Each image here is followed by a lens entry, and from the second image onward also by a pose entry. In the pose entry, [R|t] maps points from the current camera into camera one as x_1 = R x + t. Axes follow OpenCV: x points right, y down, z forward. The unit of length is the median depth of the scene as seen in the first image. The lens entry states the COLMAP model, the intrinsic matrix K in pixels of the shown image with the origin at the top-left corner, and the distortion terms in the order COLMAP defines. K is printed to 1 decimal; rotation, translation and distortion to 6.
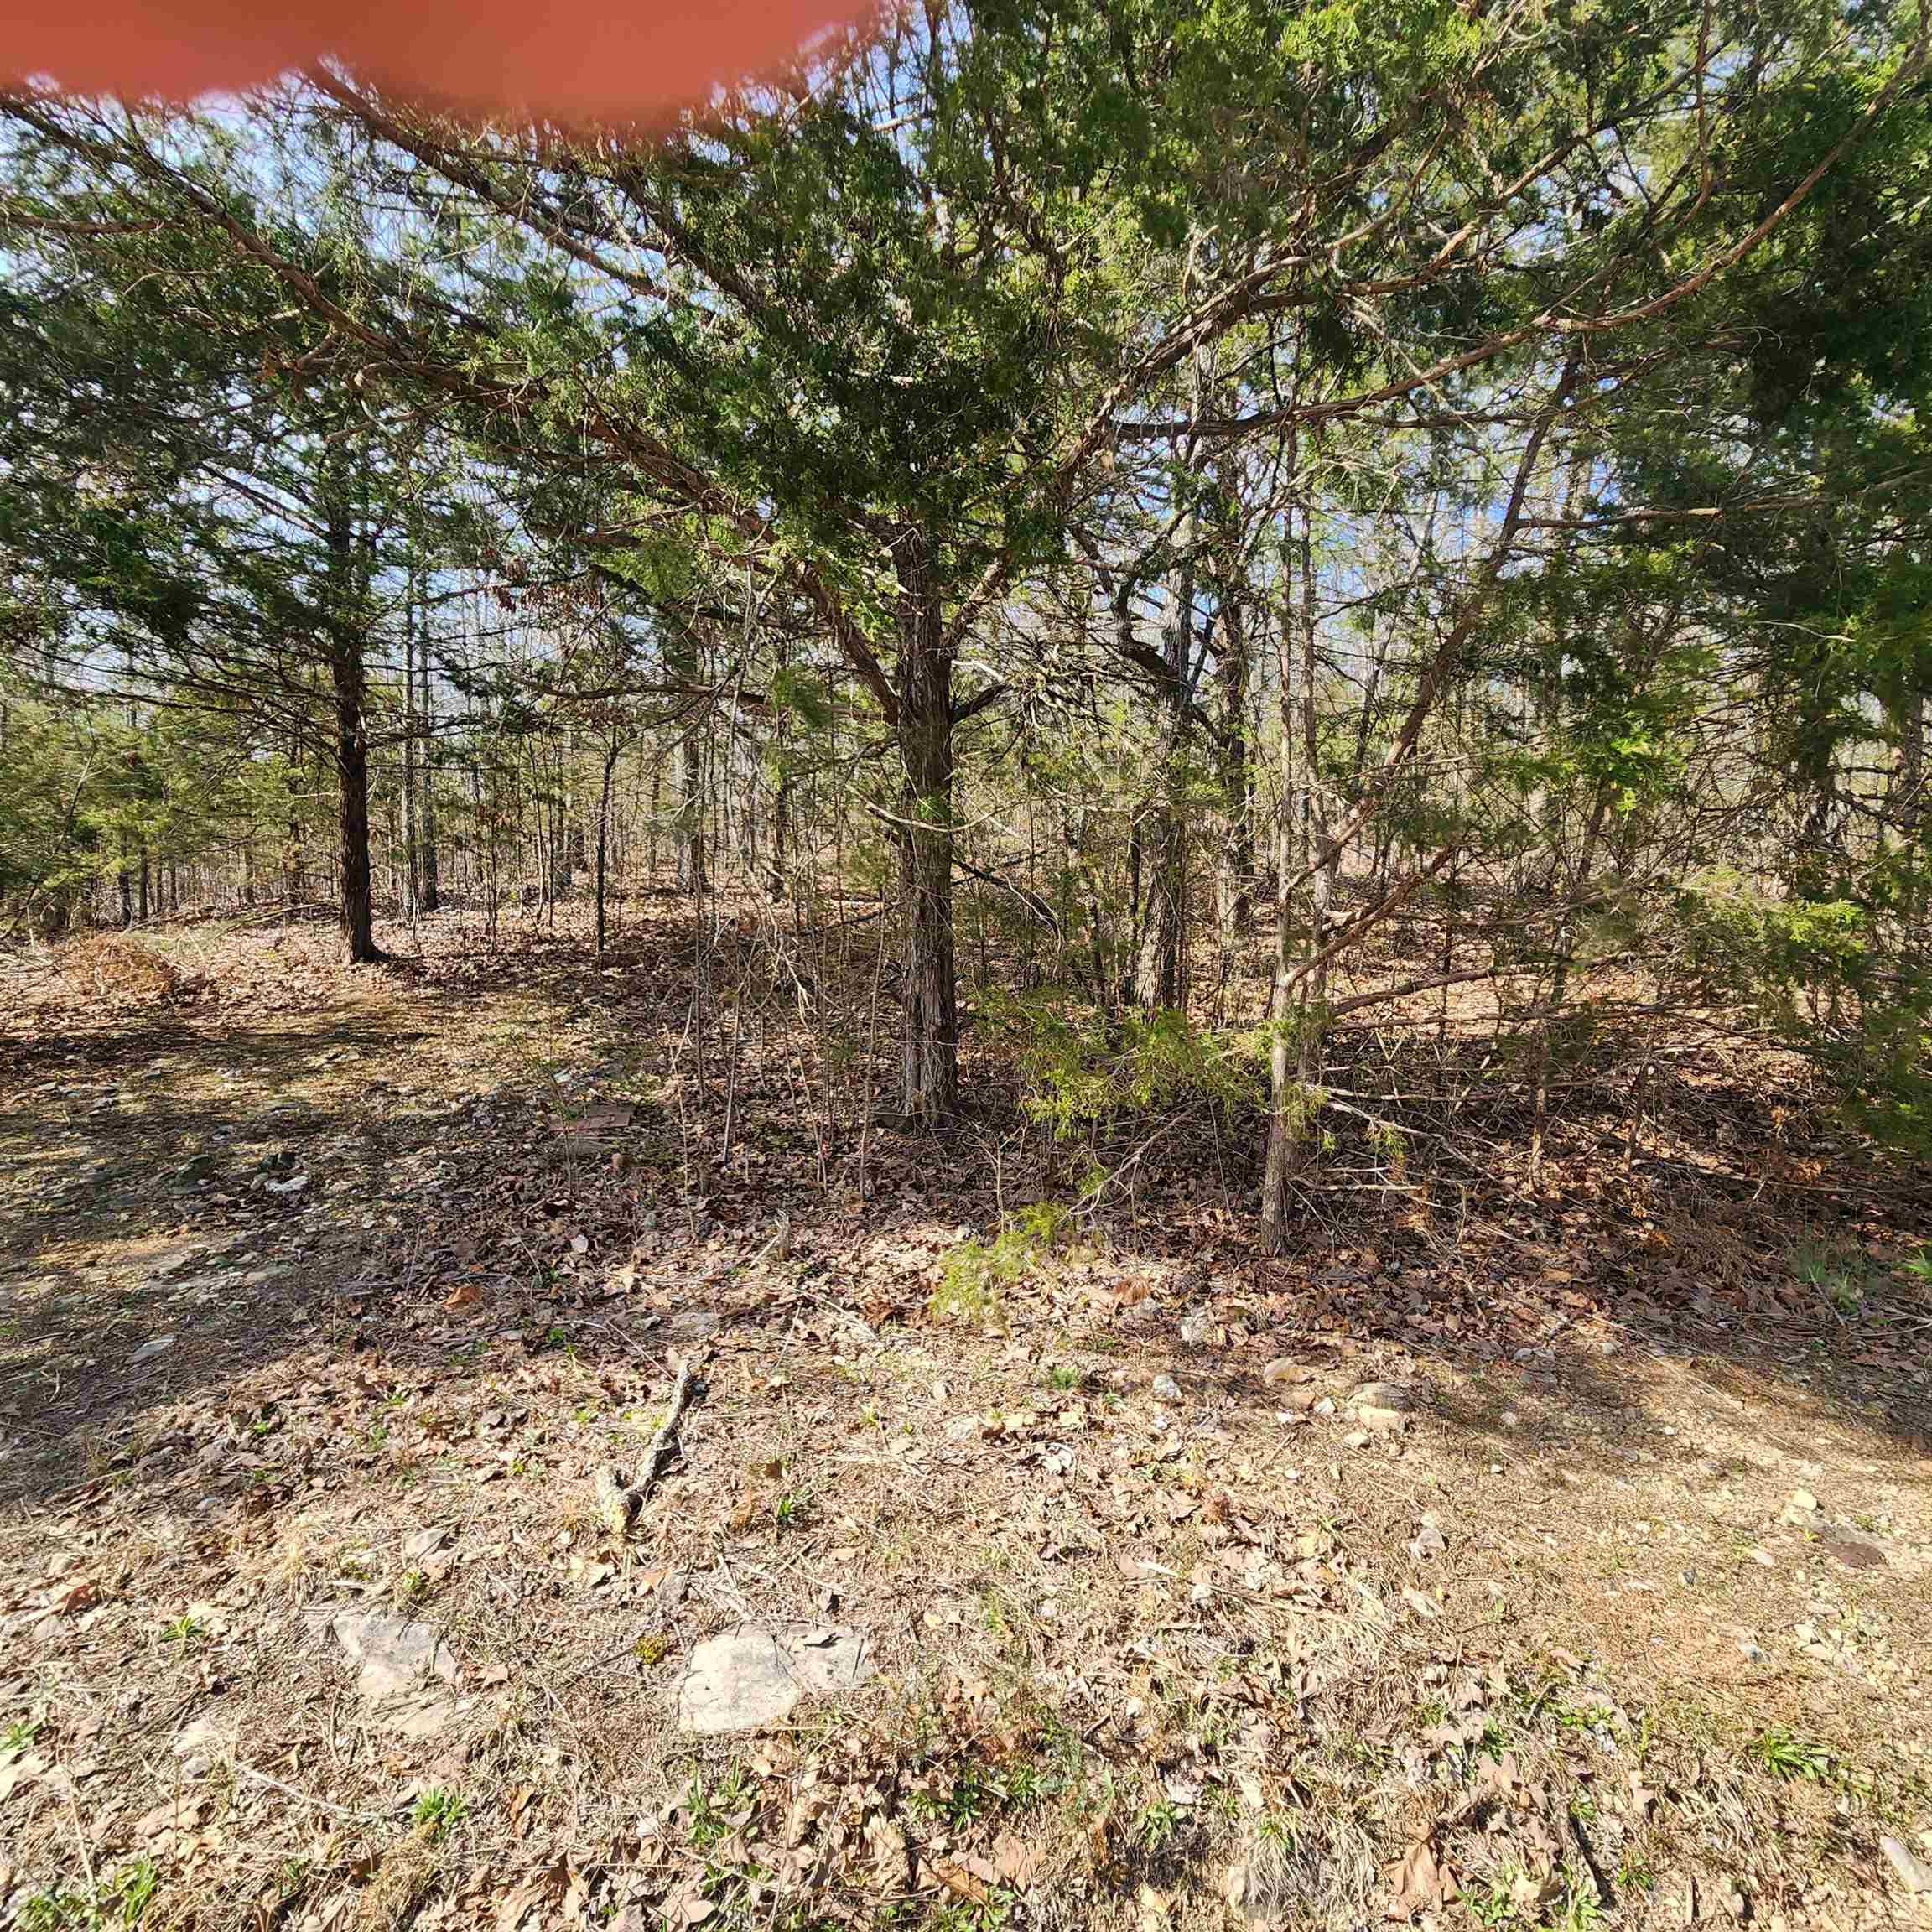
lens RADIAL K [[1063.0, 0, 980.3], [0, 1063.0, 971.6], [0, 0, 1]] dist [0.002925, -0.003684]
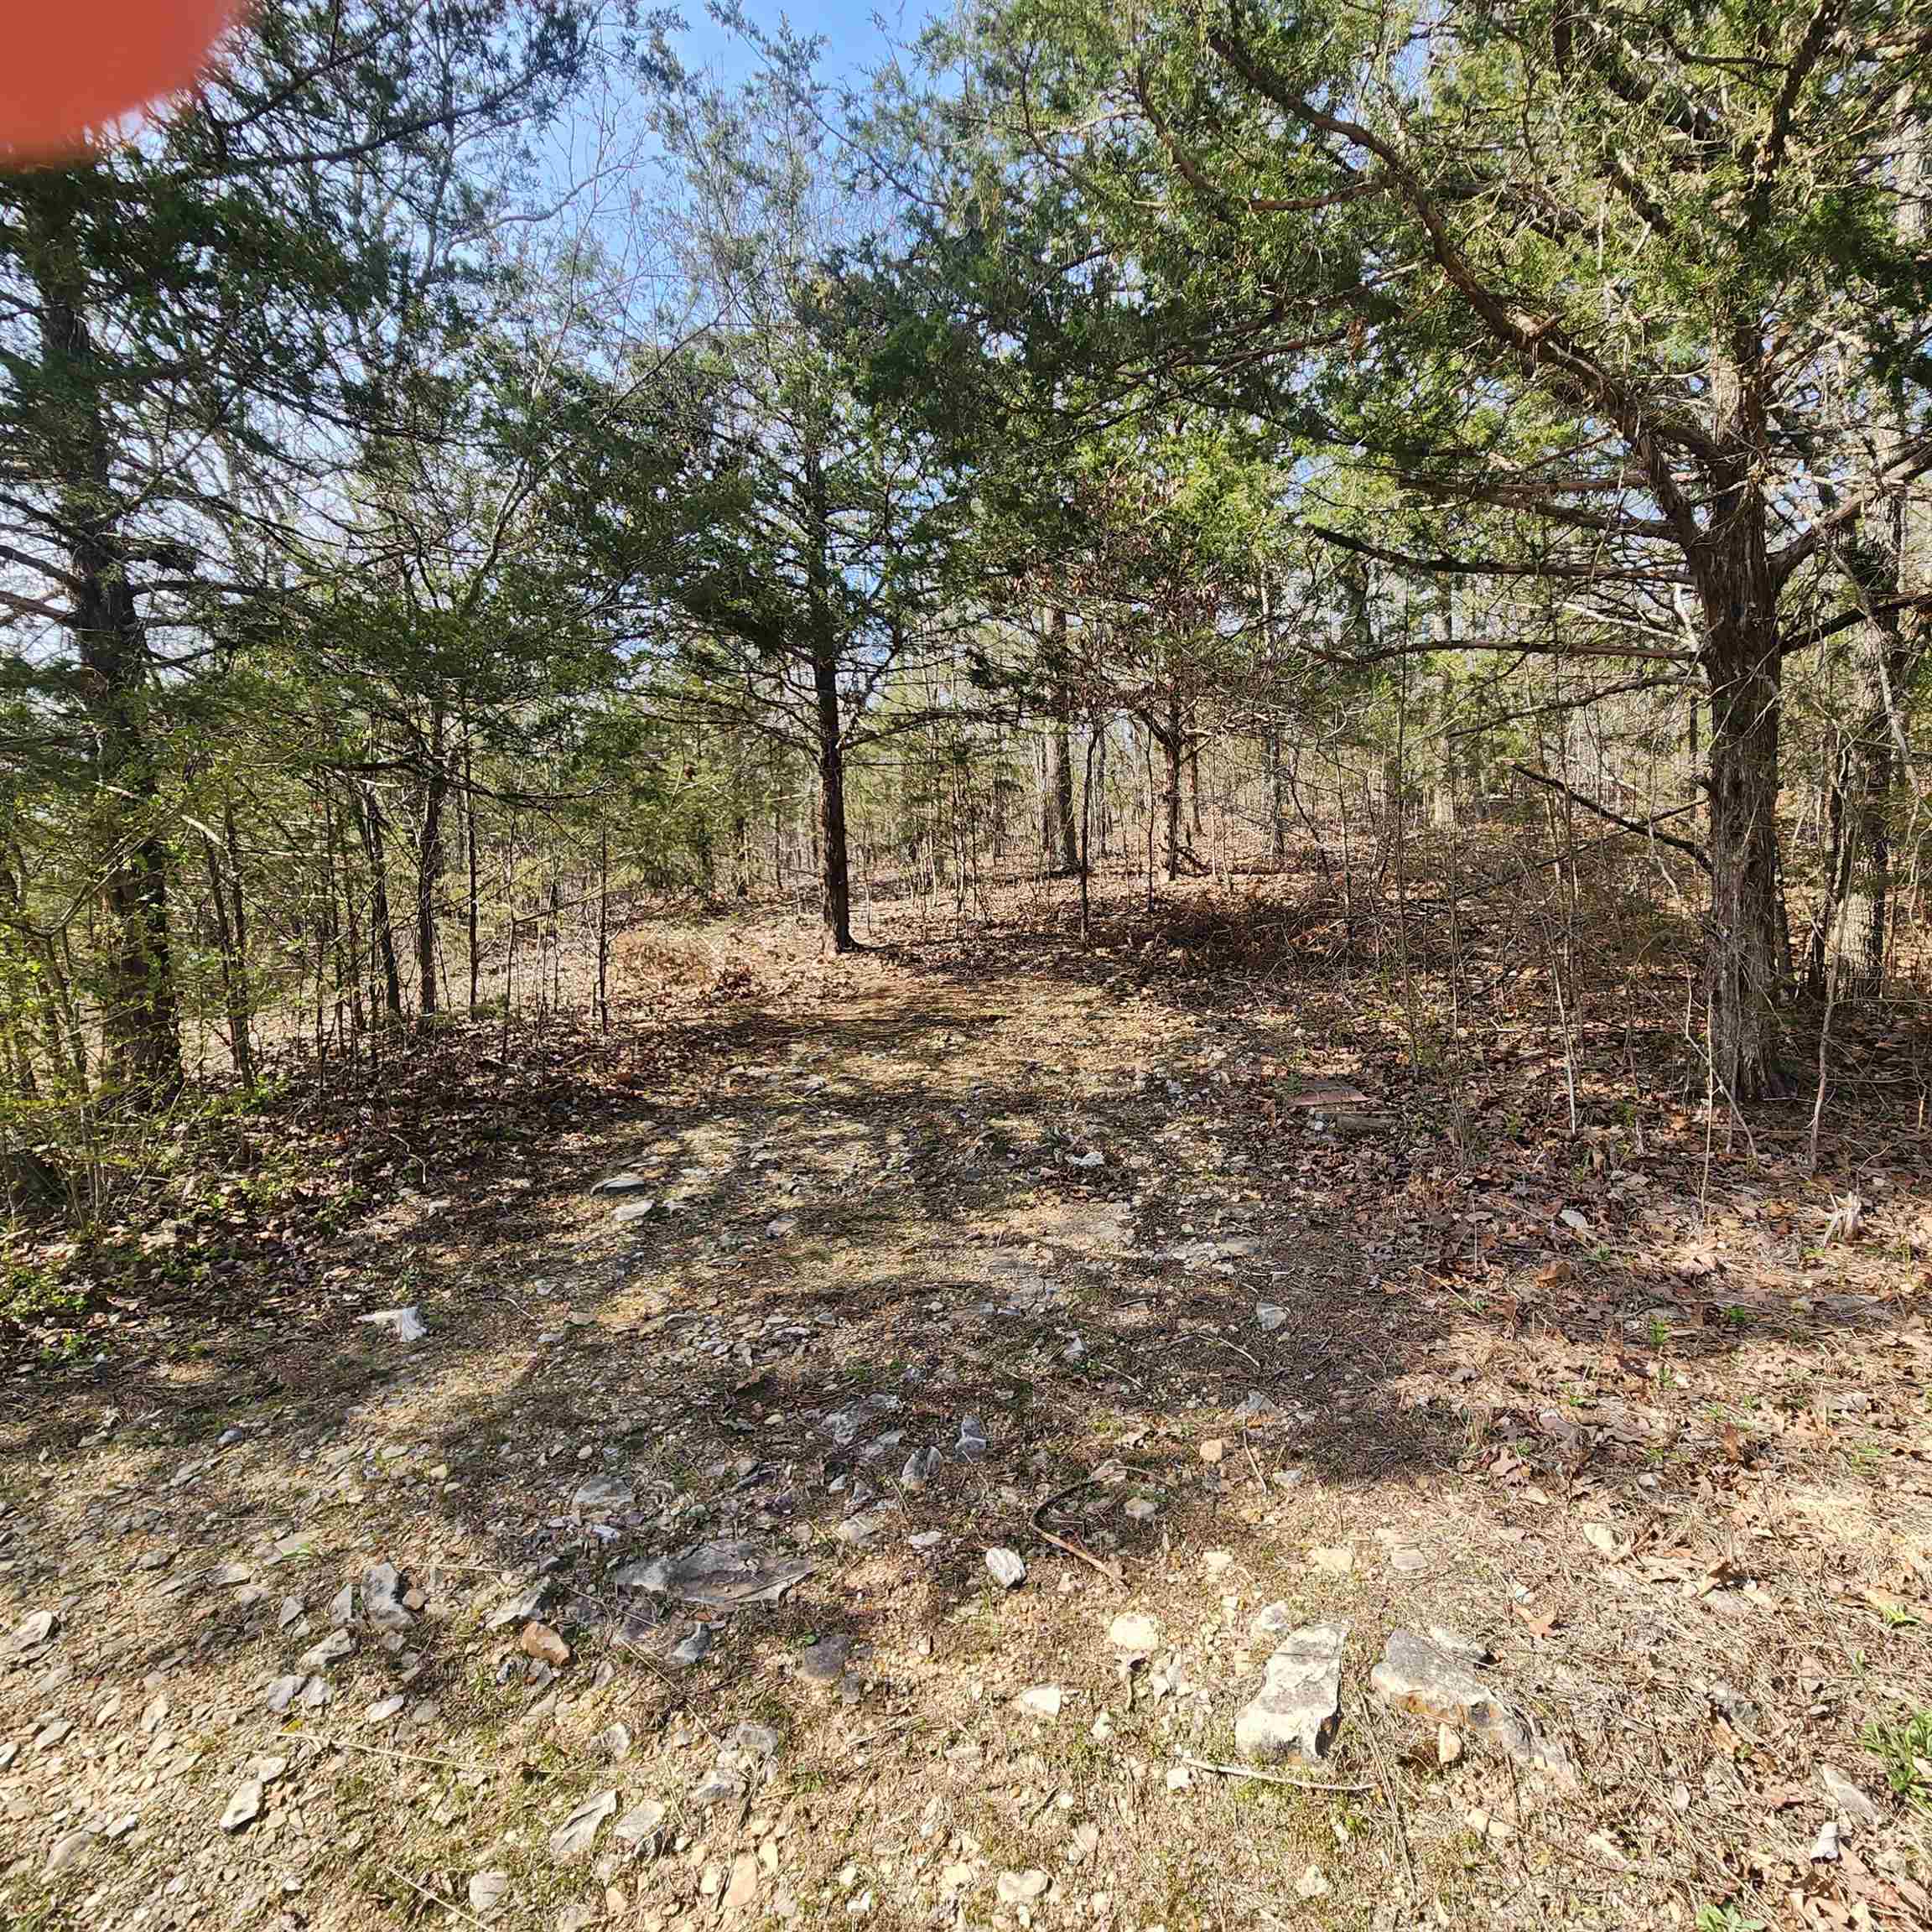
lens RADIAL K [[1063.0, 0, 957.3], [0, 1063.0, 956.1], [0, 0, 1]] dist [0.002925, -0.003684]
pose [[0.985118, -0.033531, -0.168576, -0.329617], [0.033702, 0.999430, -0.001845, 0.001057], [0.168542, -0.003864, 0.985687, -0.000521]]
